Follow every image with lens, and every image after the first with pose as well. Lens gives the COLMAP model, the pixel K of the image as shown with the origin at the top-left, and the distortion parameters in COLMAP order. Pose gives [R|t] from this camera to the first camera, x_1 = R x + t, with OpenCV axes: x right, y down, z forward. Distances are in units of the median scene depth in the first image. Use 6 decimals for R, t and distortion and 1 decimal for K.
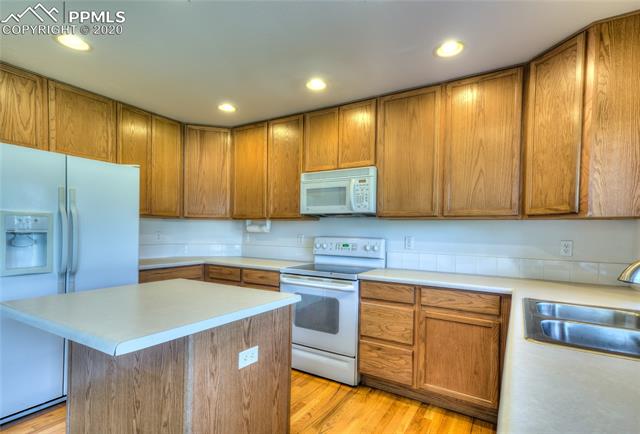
lens RADIAL K [[324.1, 0, 320.1], [0, 324.1, 237.0], [0, 0, 1]] dist [0.000581, 0.000156]
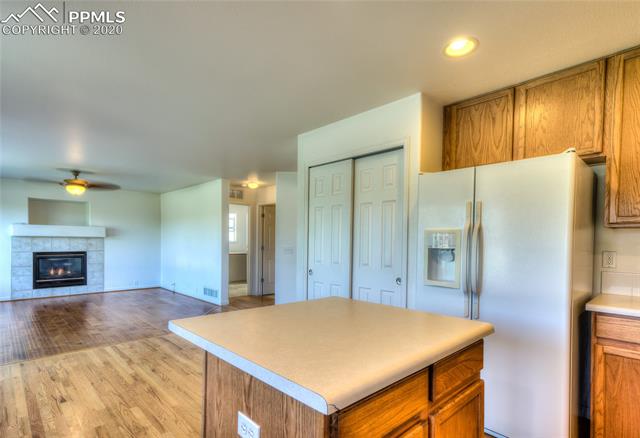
lens RADIAL K [[326.1, 0, 320.3], [0, 326.1, 249.3], [0, 0, 1]] dist [0.000883, 0.000202]
pose [[-0.257194, -0.001077, -0.966359, 0.245048], [-0.030372, 0.999514, 0.006970, -0.006892], [0.965882, 0.031143, -0.257101, 0.813703]]
